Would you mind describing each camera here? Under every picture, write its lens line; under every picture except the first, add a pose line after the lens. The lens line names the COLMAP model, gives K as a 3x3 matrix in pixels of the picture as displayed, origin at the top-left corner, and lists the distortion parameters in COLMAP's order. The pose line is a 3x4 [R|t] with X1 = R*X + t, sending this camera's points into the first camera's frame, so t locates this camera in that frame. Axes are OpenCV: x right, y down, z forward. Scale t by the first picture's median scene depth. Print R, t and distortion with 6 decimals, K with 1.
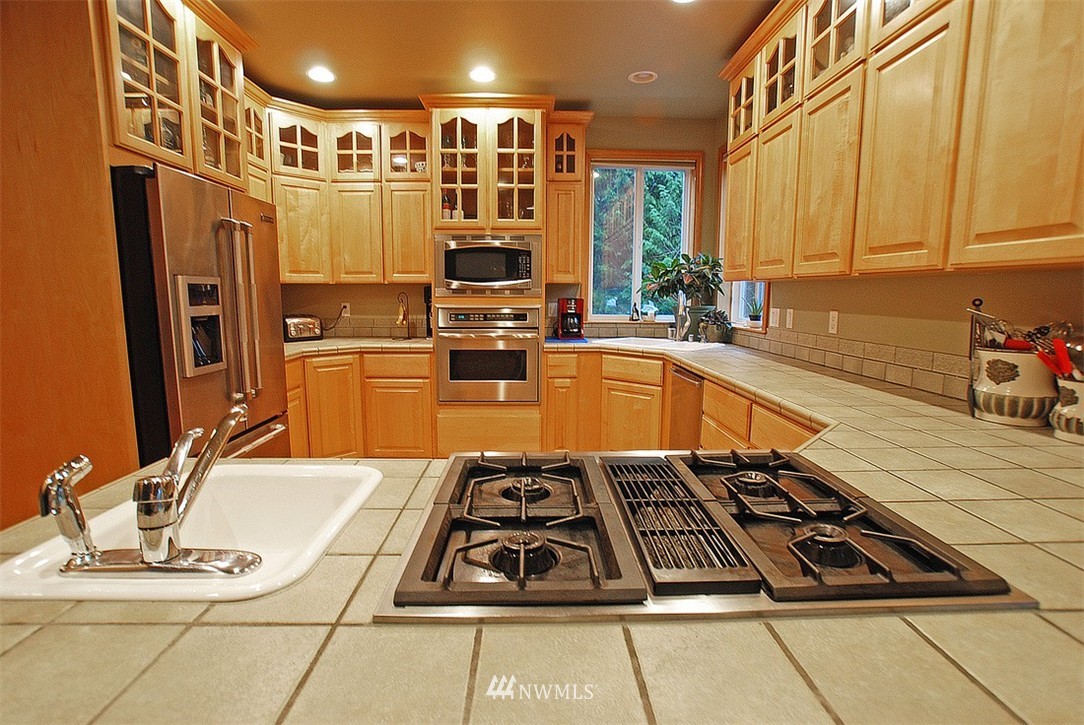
lens RADIAL K [[520.4, 0, 539.2], [0, 520.4, 360.9], [0, 0, 1]] dist [-0.005852, 0.000730]
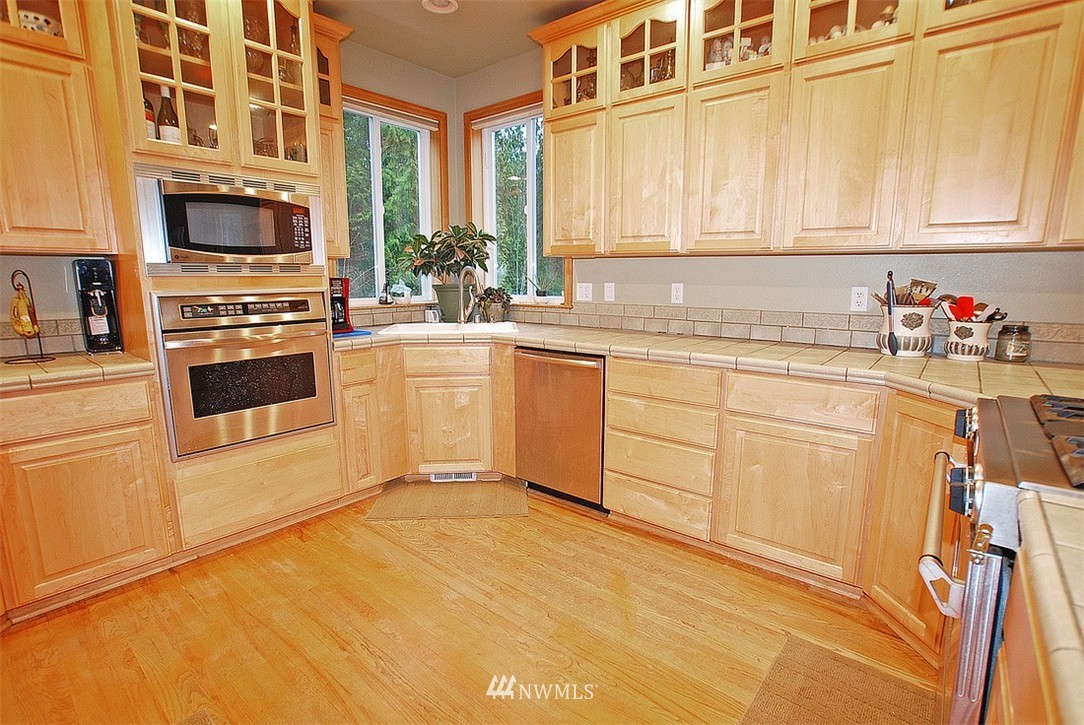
lens RADIAL K [[520.4, 0, 536.0], [0, 520.4, 355.2], [0, 0, 1]] dist [-0.005852, 0.000730]
pose [[0.659296, -0.123639, 0.741648, -0.349415], [0.103010, 0.991939, 0.073792, -0.038929], [-0.744794, 0.027746, 0.666718, 0.321792]]
